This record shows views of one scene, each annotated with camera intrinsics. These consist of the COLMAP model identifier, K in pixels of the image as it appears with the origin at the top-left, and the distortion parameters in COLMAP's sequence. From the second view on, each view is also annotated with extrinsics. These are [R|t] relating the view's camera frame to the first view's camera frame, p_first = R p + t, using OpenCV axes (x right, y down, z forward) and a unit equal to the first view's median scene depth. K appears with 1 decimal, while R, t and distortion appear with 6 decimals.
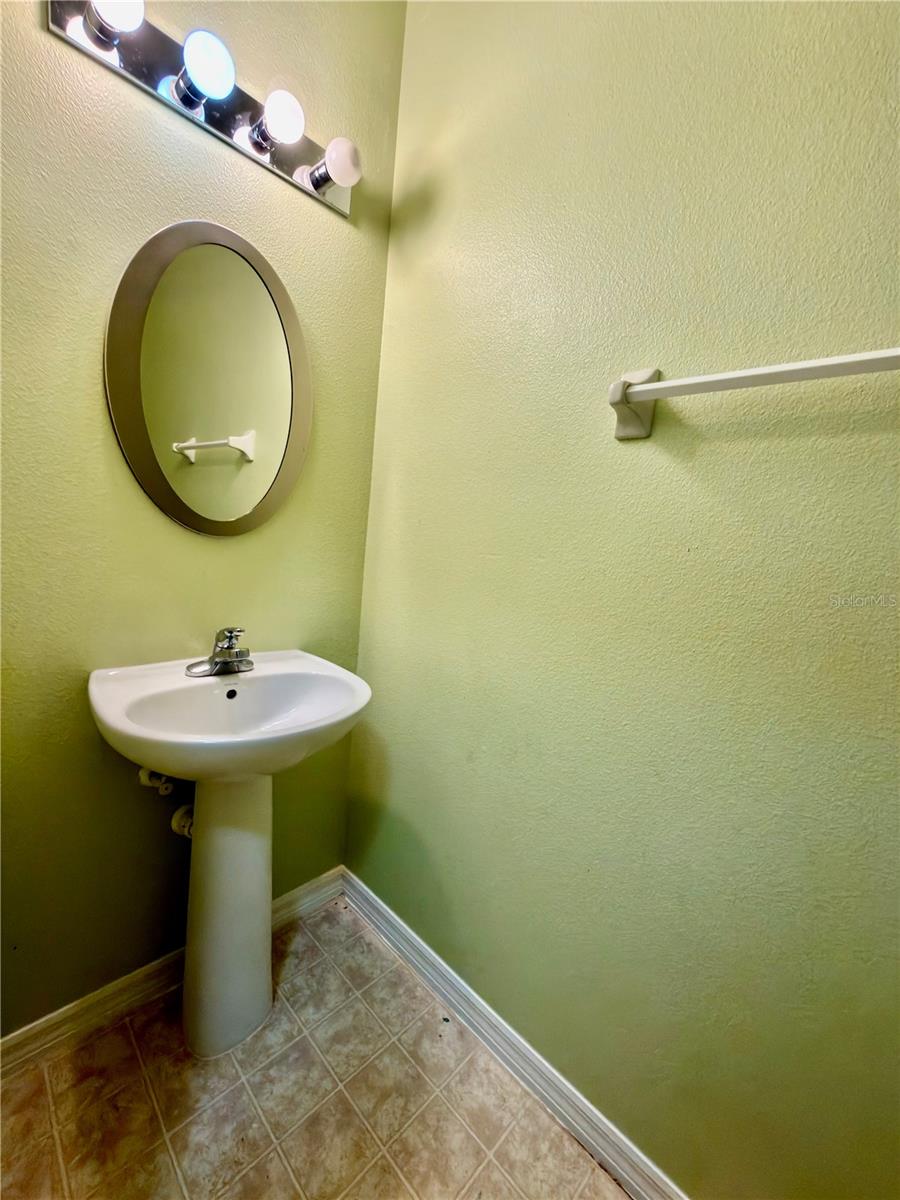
lens RADIAL K [[490.0, 0, 451.0], [0, 490.0, 625.7], [0, 0, 1]] dist [0.027612, 0.000181]
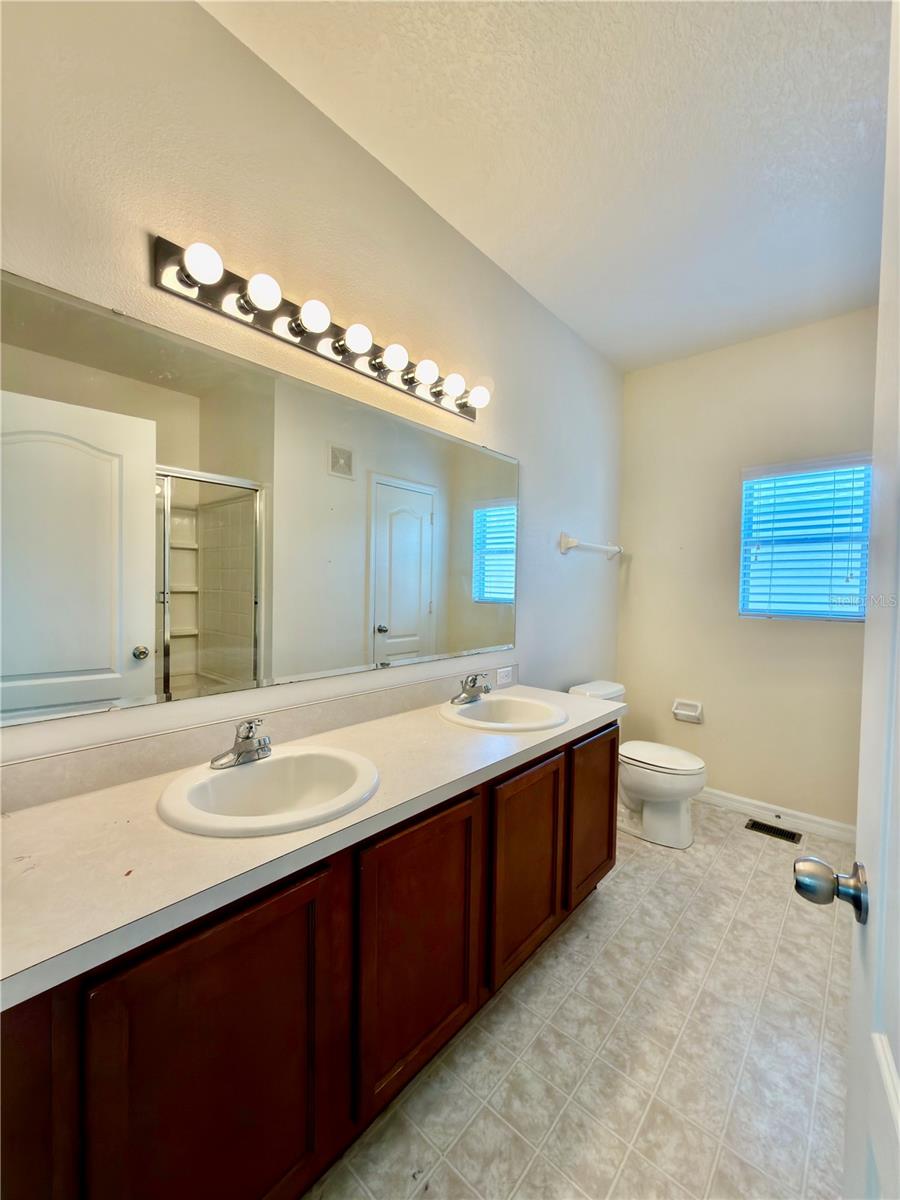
lens RADIAL K [[476.3, 0, 443.9], [0, 476.3, 618.2], [0, 0, 1]] dist [0.016008, -0.000006]
pose [[0.994247, -0.104106, 0.025211, -0.107610], [0.106807, 0.981384, -0.159616, 0.012536], [-0.008125, 0.161391, 0.986857, -0.111448]]
